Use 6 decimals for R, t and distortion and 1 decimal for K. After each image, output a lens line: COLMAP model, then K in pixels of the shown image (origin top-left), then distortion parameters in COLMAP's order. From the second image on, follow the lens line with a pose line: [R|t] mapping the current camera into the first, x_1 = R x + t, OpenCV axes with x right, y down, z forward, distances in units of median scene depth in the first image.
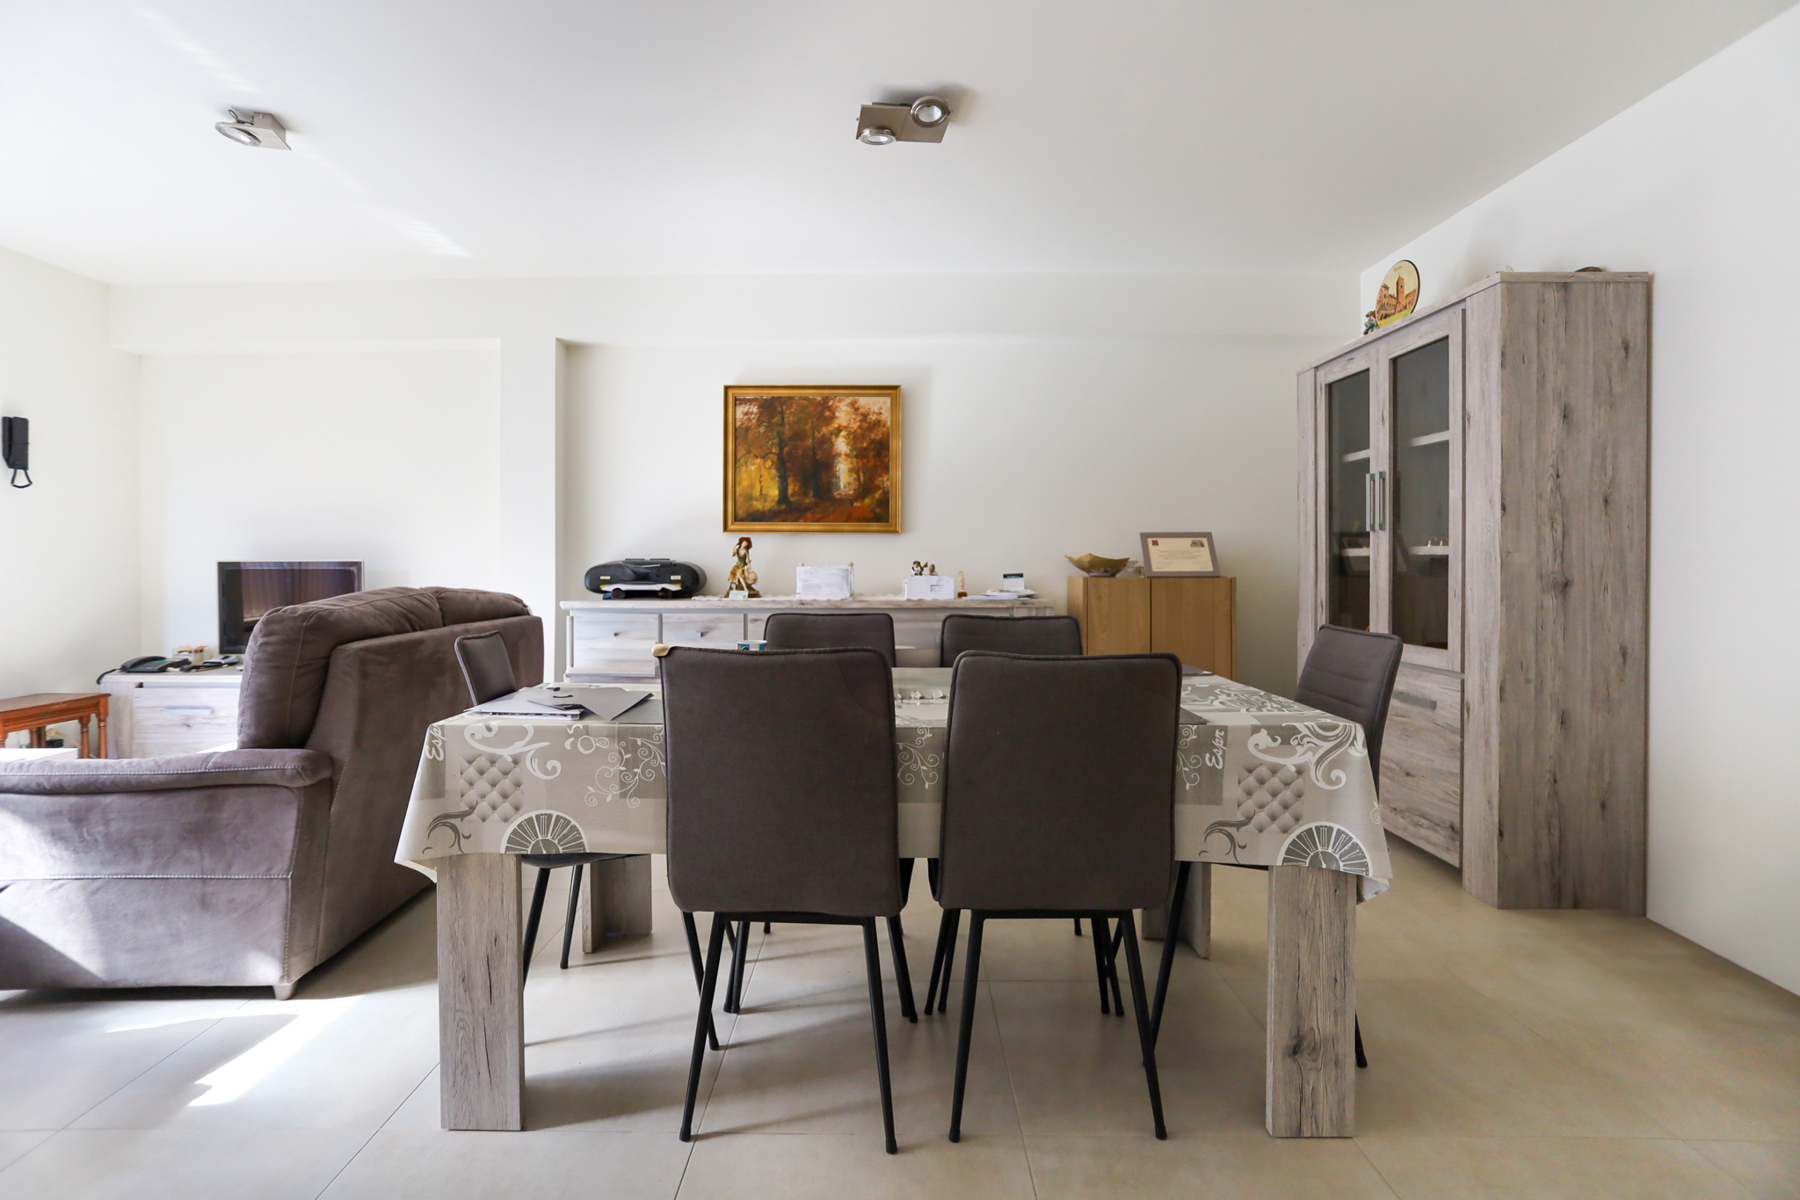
lens RADIAL K [[884.4, 0, 895.5], [0, 884.4, 583.0], [0, 0, 1]] dist [0.005201, 0.002224]
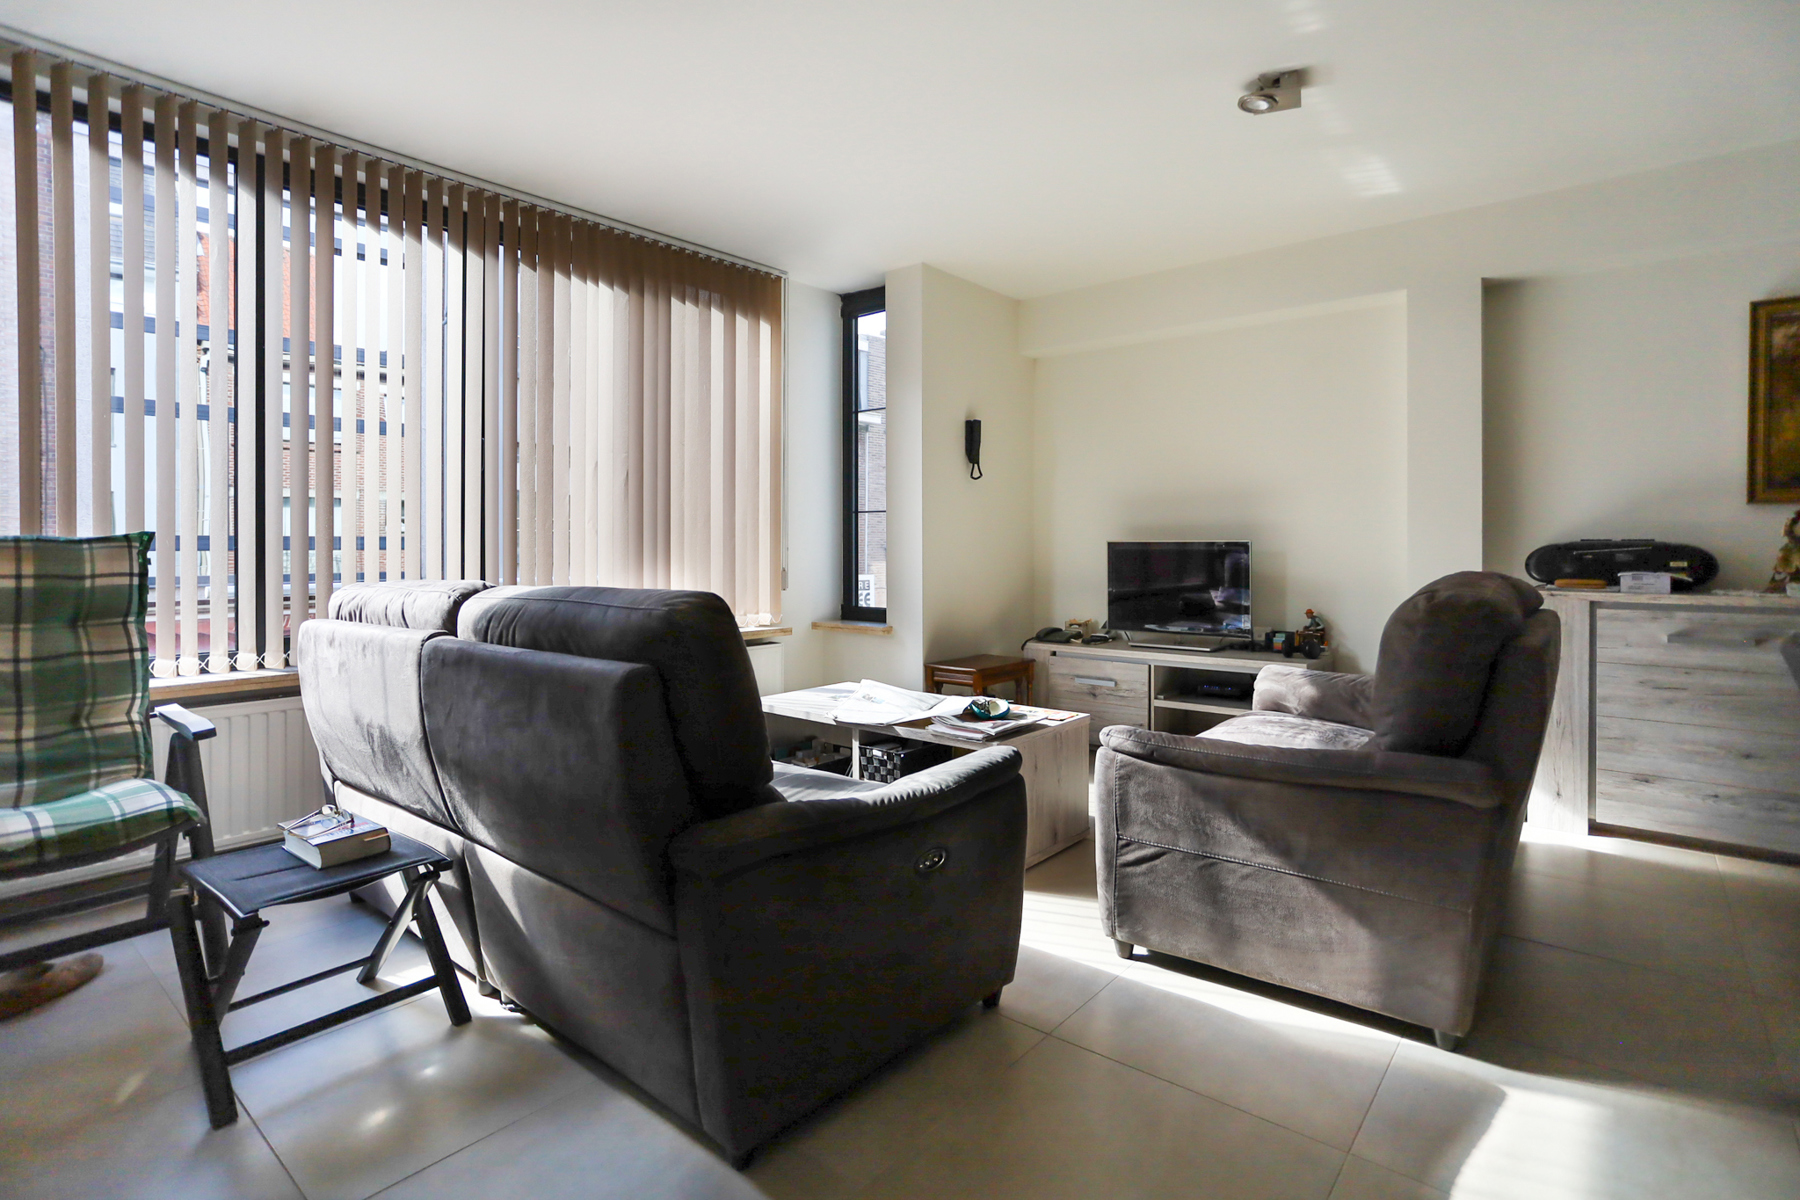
lens RADIAL K [[884.4, 0, 893.0], [0, 884.4, 558.3], [0, 0, 1]] dist [0.005201, 0.002224]
pose [[0.805441, 0.012416, -0.592546, -0.354224], [-0.017263, 0.999848, -0.002514, 0.002254], [0.592425, 0.012254, 0.805533, -0.010152]]
